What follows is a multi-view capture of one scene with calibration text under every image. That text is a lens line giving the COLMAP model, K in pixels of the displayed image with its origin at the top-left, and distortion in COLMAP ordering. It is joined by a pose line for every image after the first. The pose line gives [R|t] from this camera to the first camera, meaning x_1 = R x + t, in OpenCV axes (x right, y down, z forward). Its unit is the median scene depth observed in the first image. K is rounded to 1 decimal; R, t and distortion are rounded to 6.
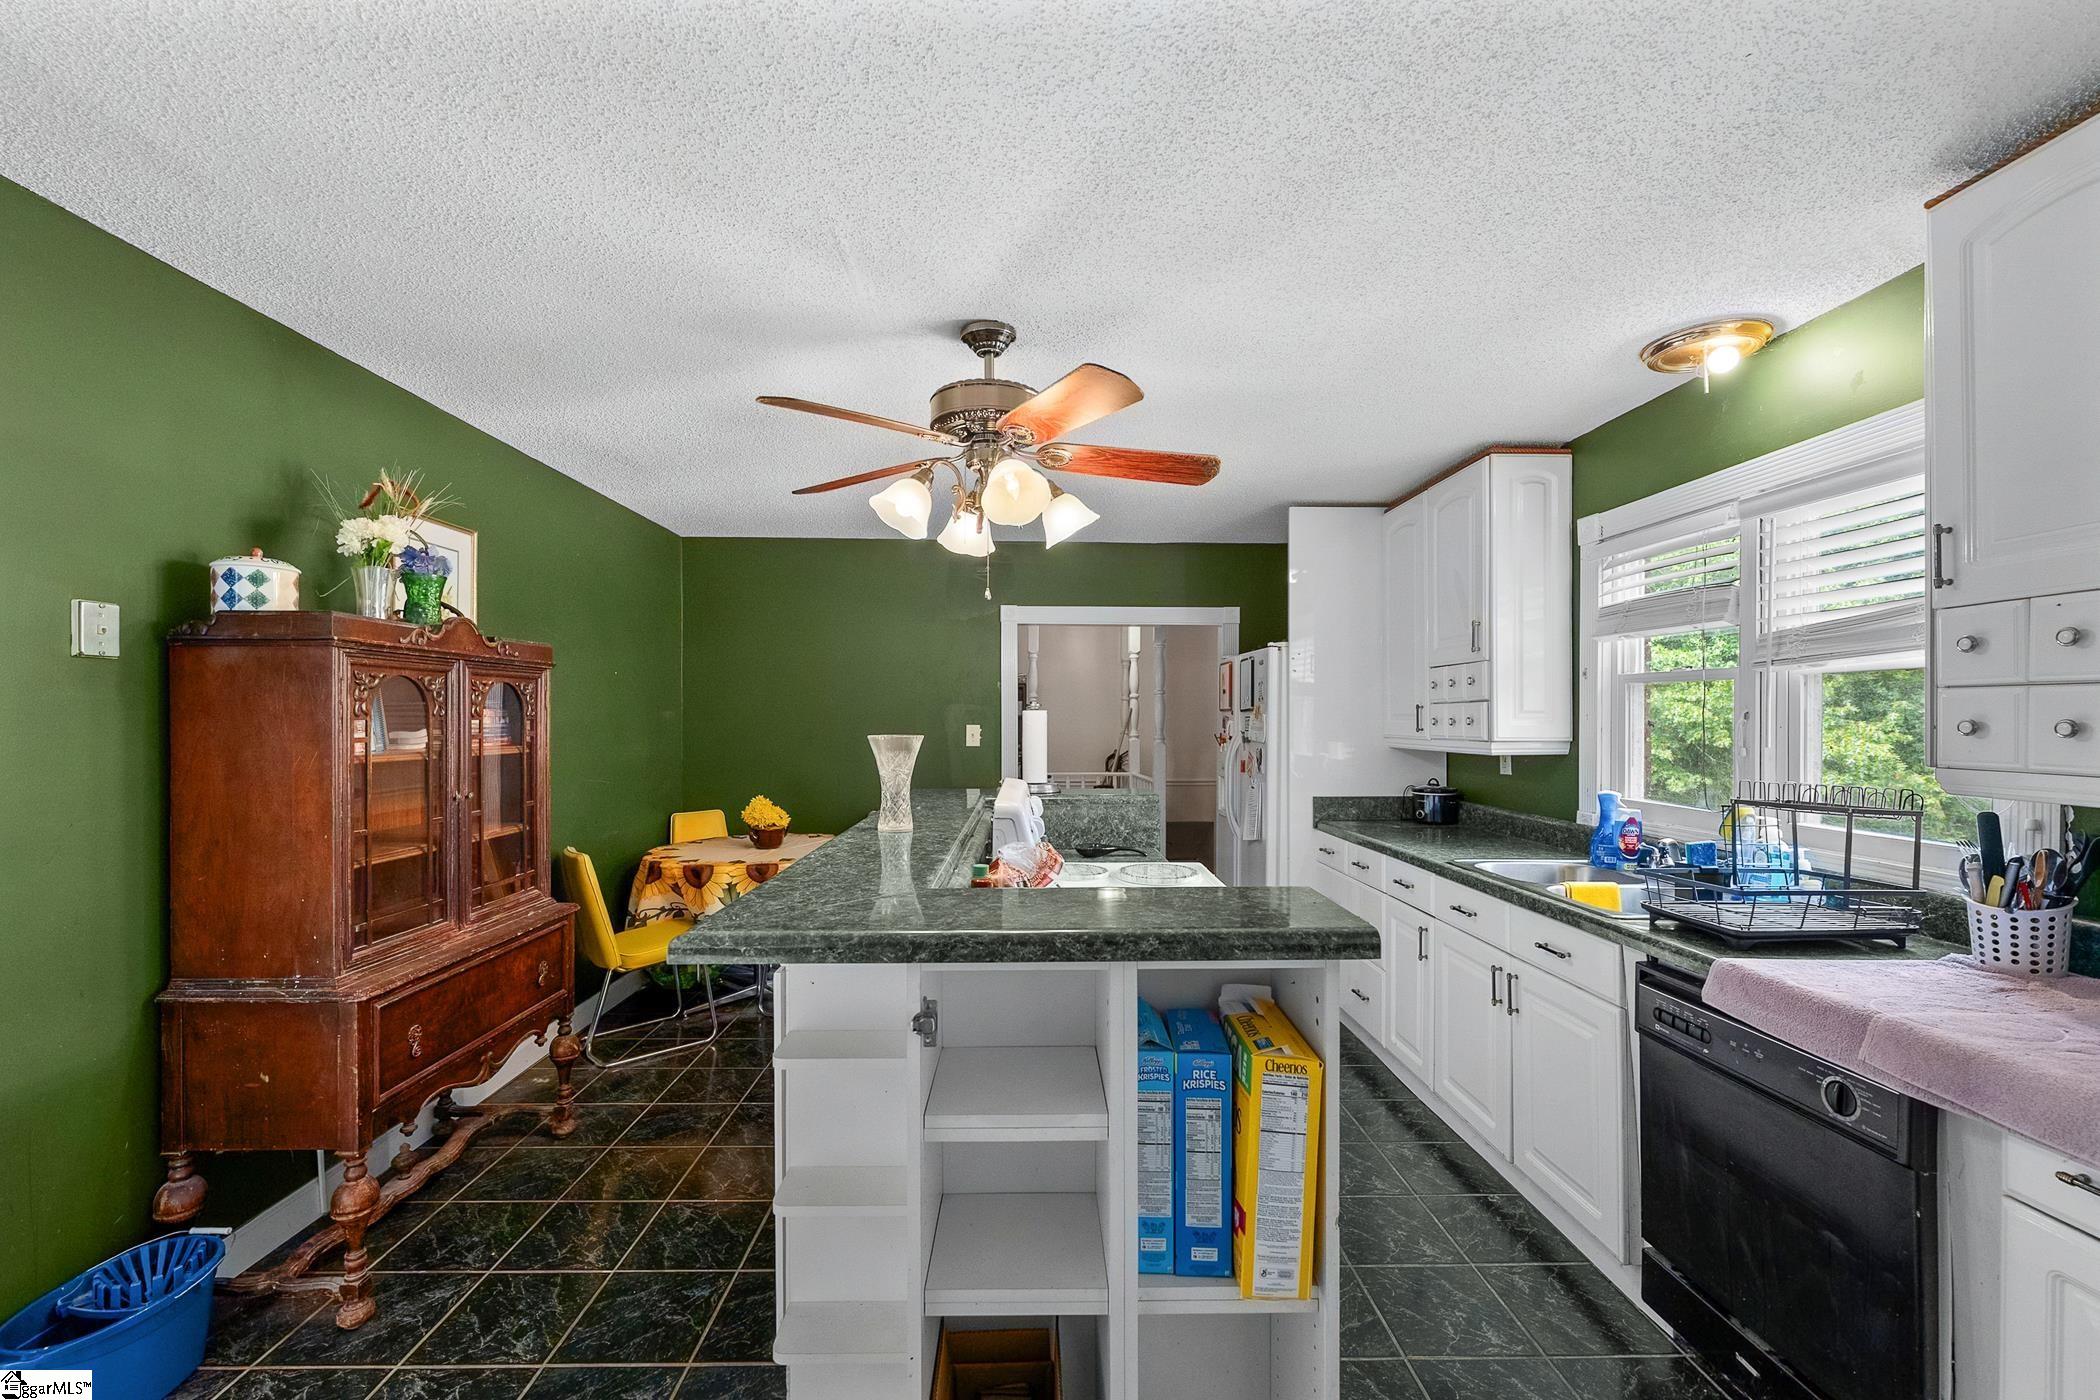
lens RADIAL K [[843.8, 0, 1036.9], [0, 843.8, 718.7], [0, 0, 1]] dist [-0.004636, -0.000741]
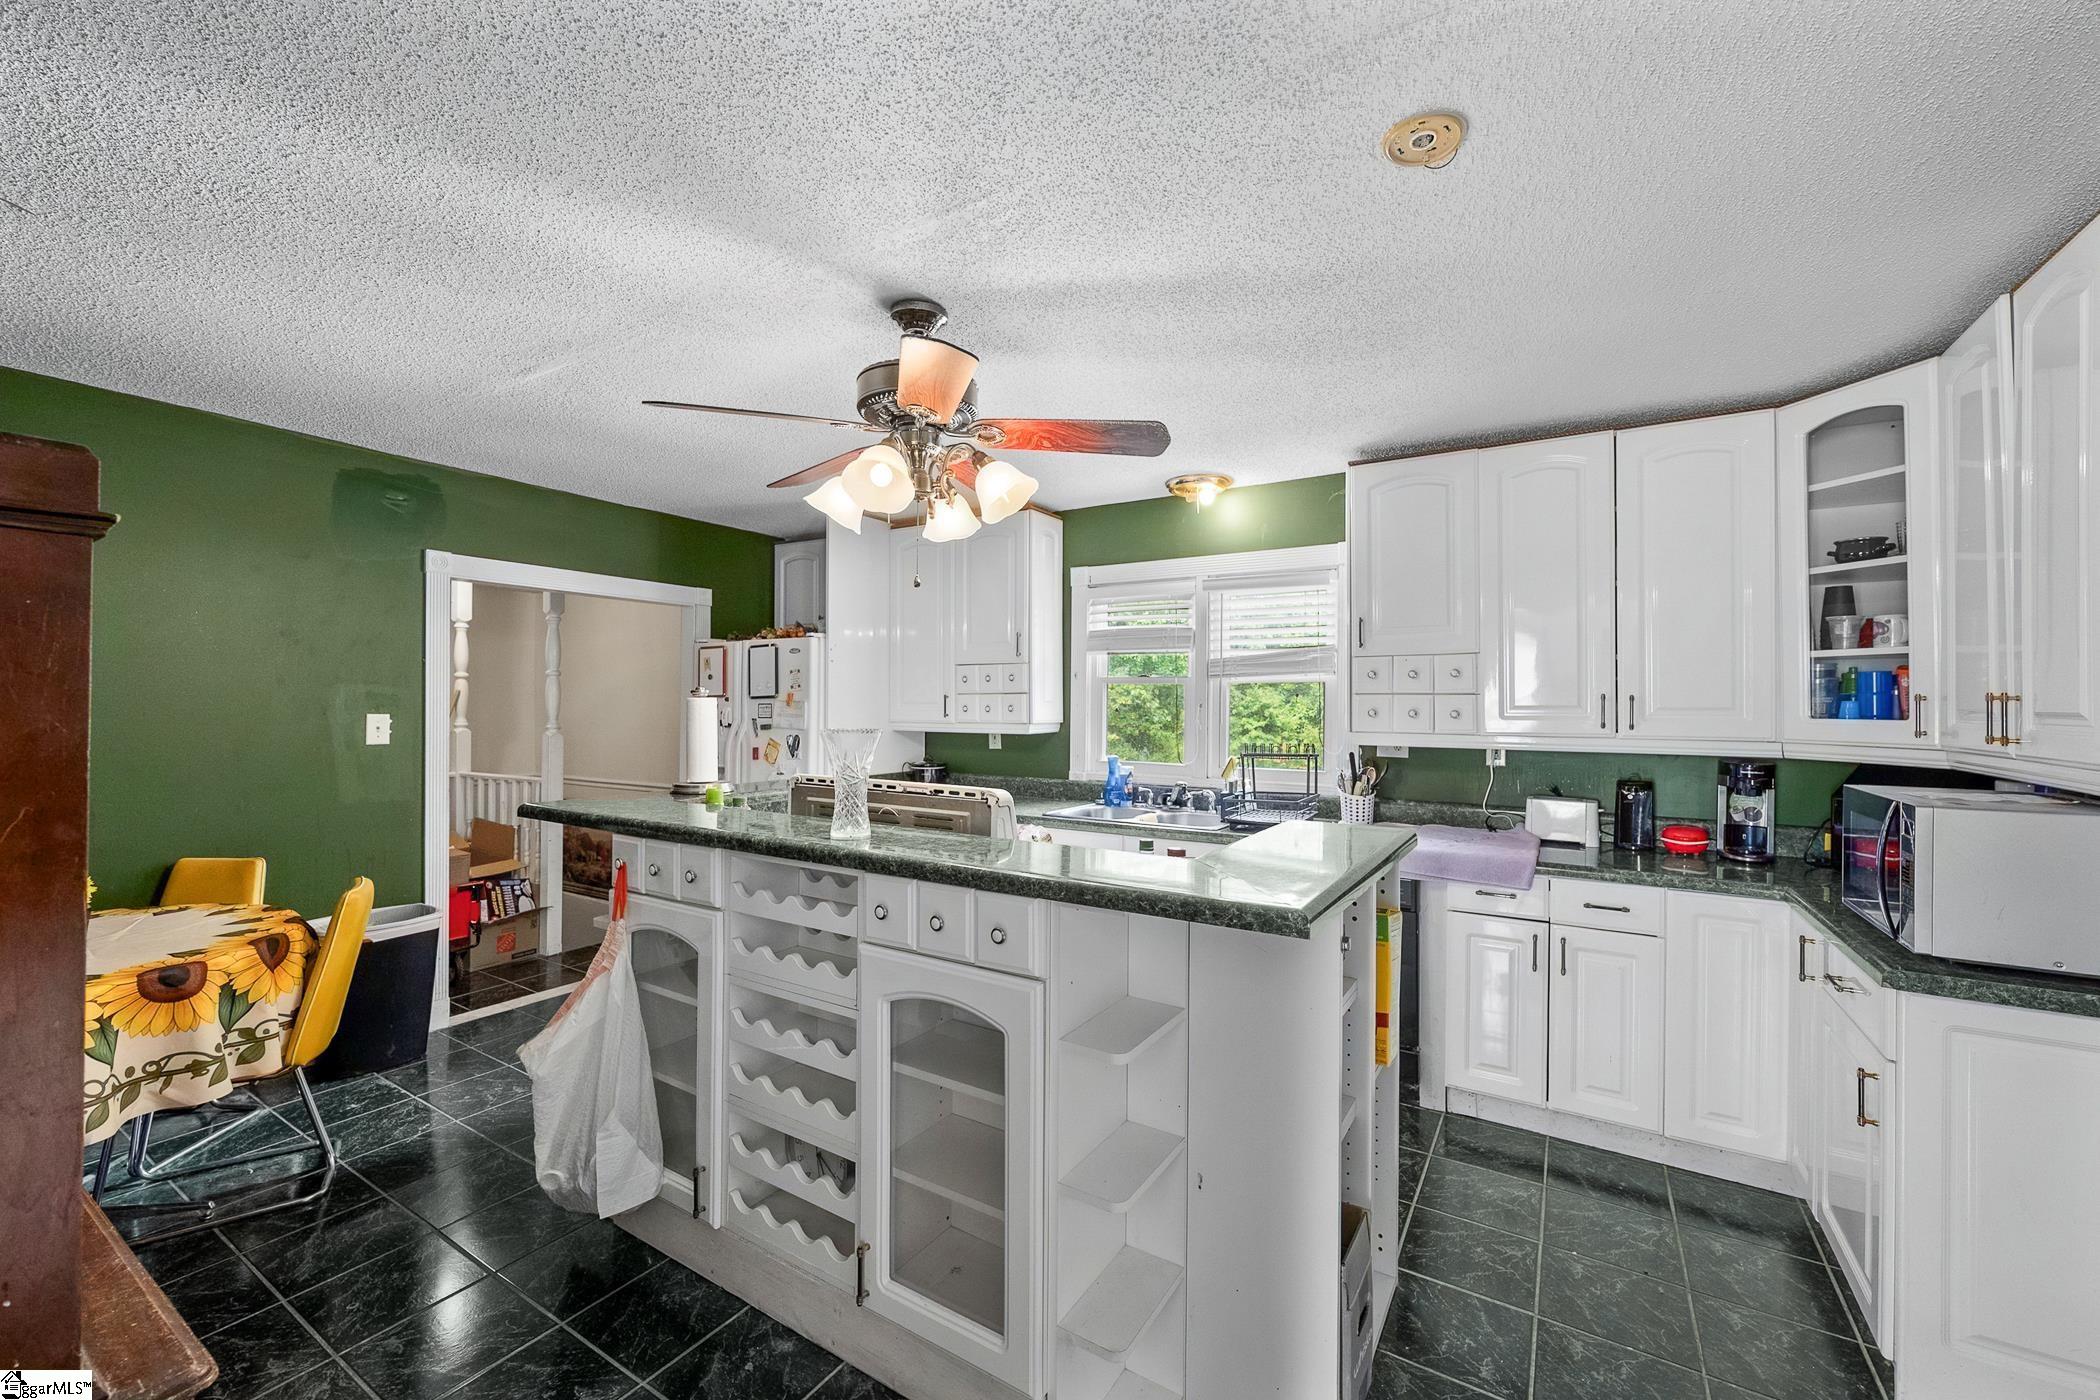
lens RADIAL K [[843.8, 0, 1037.6], [0, 843.8, 695.2], [0, 0, 1]] dist [-0.004636, -0.000741]
pose [[0.543753, 0.009967, 0.839186, -0.597260], [-0.003853, 0.999949, -0.009379, -0.005893], [-0.839237, 0.001867, 0.543763, 0.268706]]
